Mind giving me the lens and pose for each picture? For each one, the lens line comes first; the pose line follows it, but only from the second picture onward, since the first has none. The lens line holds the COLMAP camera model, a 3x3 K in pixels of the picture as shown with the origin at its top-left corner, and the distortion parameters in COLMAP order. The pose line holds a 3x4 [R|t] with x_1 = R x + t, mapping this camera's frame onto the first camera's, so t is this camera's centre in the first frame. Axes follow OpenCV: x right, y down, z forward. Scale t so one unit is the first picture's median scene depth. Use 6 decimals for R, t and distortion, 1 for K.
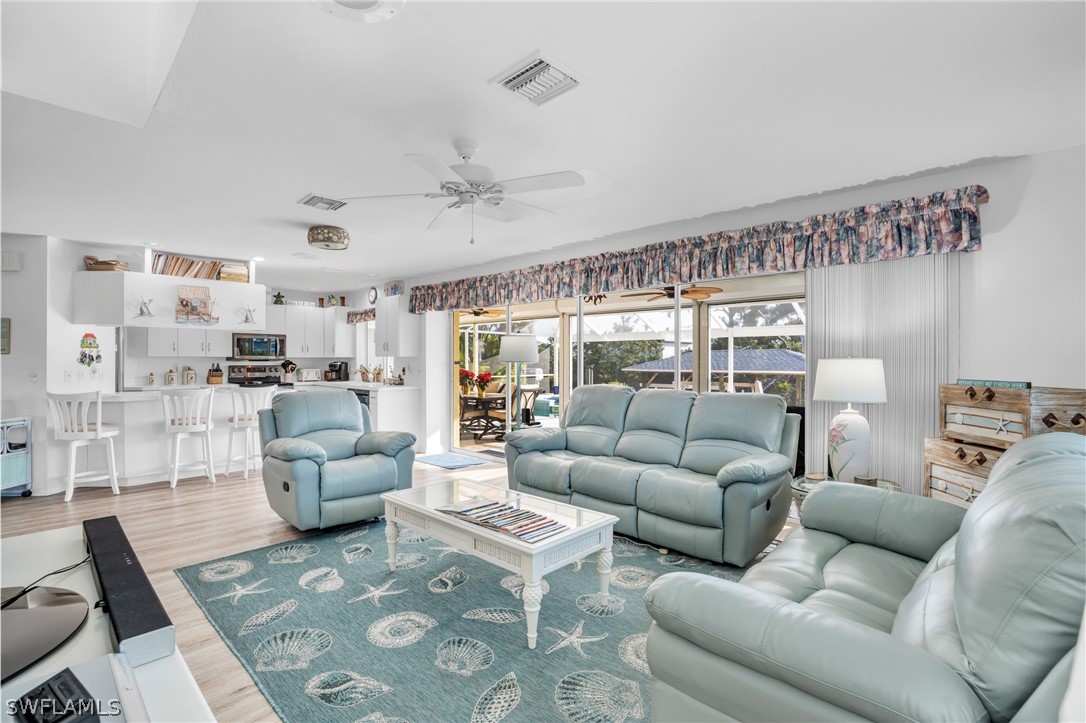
lens RADIAL K [[500.3, 0, 542.2], [0, 500.3, 360.1], [0, 0, 1]] dist [-0.062314, 0.022234]
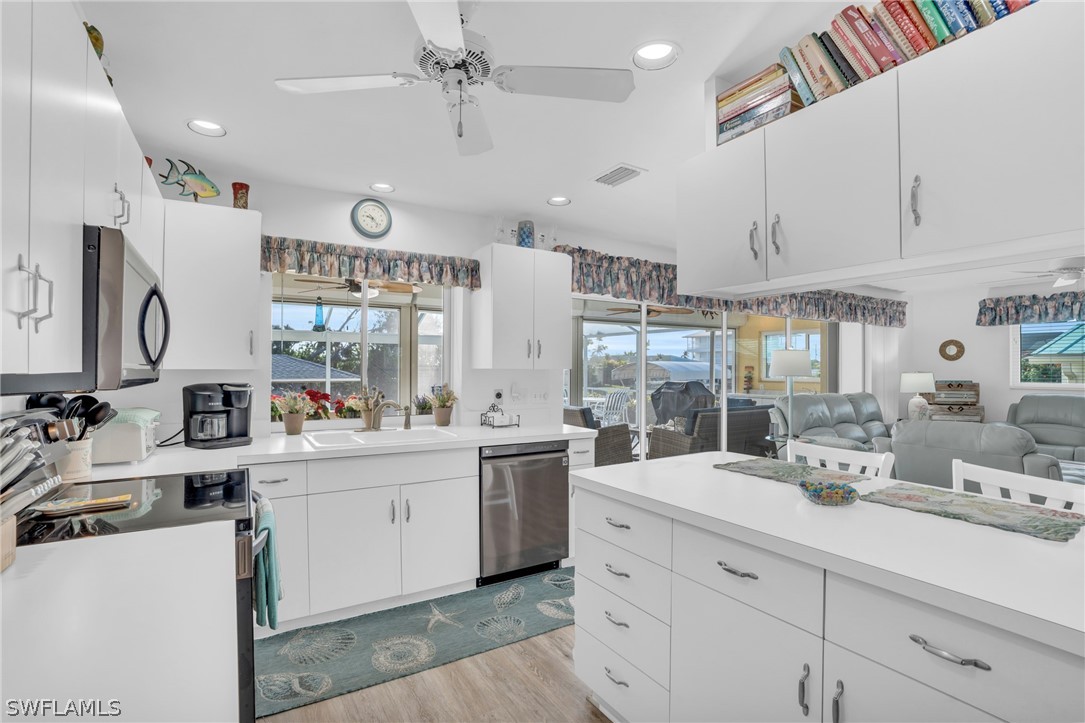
lens RADIAL K [[499.8, 0, 537.2], [0, 499.8, 364.0], [0, 0, 1]] dist [-0.062314, 0.022234]
pose [[0.255502, 0.004048, 0.966800, -1.114955], [-0.004913, 0.999984, -0.002888, -0.015271], [-0.966796, -0.004012, 0.255518, 1.224727]]
